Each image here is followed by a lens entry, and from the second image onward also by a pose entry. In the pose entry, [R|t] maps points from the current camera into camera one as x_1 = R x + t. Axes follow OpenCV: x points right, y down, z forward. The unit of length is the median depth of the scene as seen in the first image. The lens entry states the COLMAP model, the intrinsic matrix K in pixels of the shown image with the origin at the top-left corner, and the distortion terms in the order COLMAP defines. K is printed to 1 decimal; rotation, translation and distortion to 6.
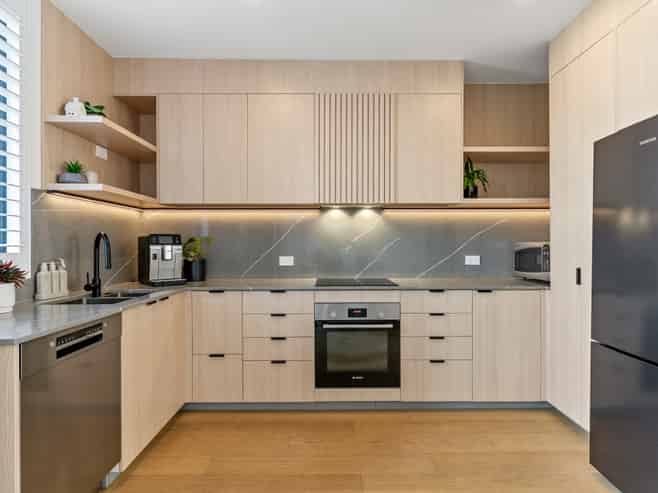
lens RADIAL K [[364.5, 0, 329.0], [0, 364.5, 246.5], [0, 0, 1]] dist [-0.005630, 0.000115]
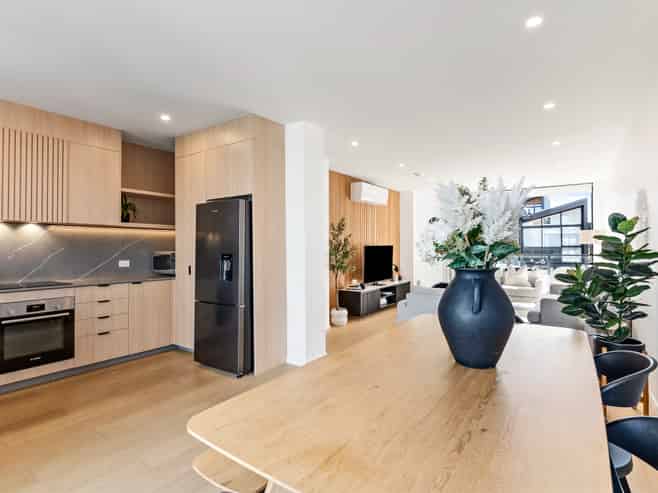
lens RADIAL K [[349.0, 0, 329.9], [0, 349.0, 242.7], [0, 0, 1]] dist [-0.001162, -0.000107]
pose [[0.561606, 0.013130, 0.827300, -0.337920], [0.003110, 0.999834, -0.017980, -0.021266], [-0.827399, 0.012671, 0.561472, -0.517916]]
